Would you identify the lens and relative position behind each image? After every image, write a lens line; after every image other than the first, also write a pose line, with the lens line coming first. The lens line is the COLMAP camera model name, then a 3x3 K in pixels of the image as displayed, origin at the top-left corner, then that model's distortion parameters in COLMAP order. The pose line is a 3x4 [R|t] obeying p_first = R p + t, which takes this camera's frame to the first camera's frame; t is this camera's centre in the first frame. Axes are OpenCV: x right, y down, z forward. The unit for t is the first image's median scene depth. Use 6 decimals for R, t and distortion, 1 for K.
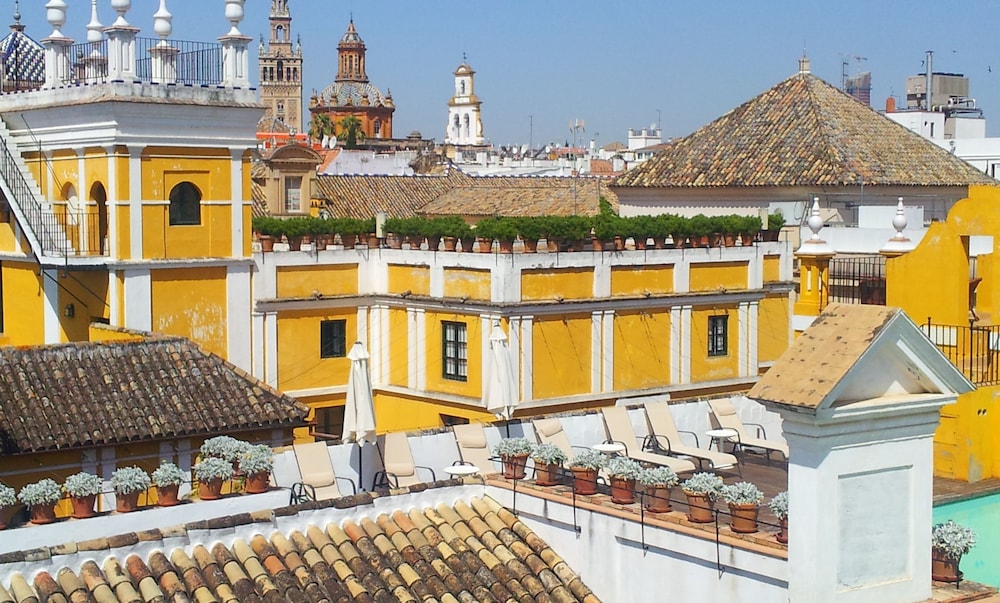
lens RADIAL K [[1526.6, 0, 500.0], [0, 1526.6, 301.5], [0, 0, 1]] dist [0.133522, -0.213796]
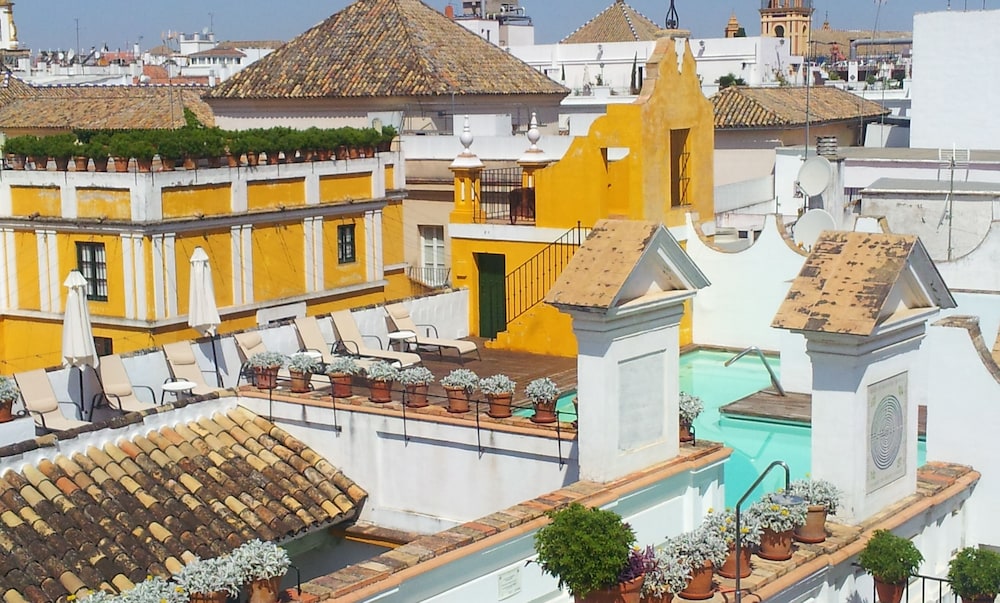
lens RADIAL K [[1526.6, 0, 500.0], [0, 1526.6, 301.5], [0, 0, 1]] dist [0.133522, -0.213796]
pose [[0.956088, -0.057979, 0.287288, -0.090525], [0.039833, 0.996848, 0.068616, -0.008957], [-0.290361, -0.054159, 0.955383, -0.054169]]
